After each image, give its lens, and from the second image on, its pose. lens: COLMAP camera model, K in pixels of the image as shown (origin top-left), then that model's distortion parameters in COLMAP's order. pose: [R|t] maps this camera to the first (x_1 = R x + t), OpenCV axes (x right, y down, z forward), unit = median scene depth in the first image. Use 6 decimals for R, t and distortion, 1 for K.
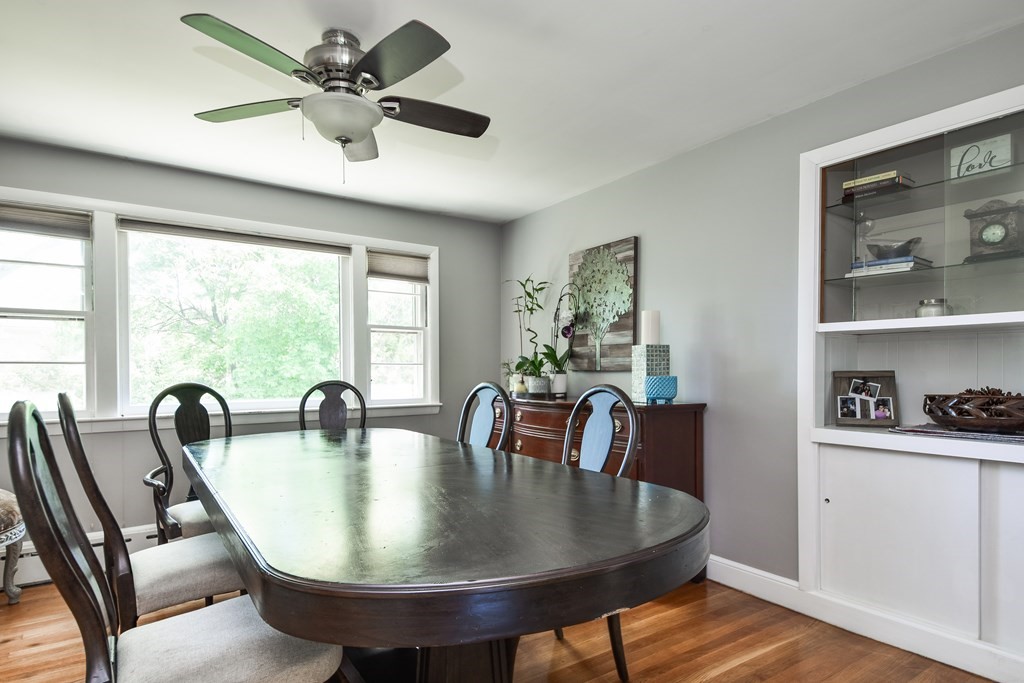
lens RADIAL K [[571.4, 0, 512.2], [0, 571.4, 378.0], [0, 0, 1]] dist [0.021778, -0.000169]
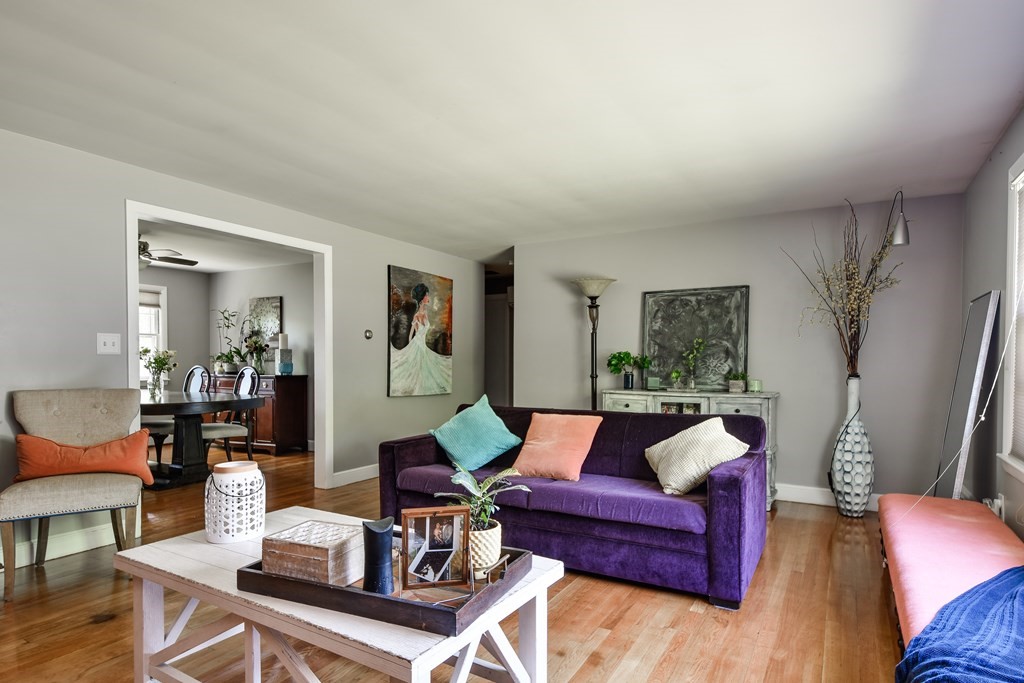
lens RADIAL K [[571.4, 0, 512.2], [0, 571.4, 378.0], [0, 0, 1]] dist [0.021778, -0.000169]
pose [[0.903796, -0.004233, 0.427942, 0.075243], [-0.002063, 0.999896, 0.014248, 0.017588], [-0.427958, -0.013760, 0.903694, -1.147081]]
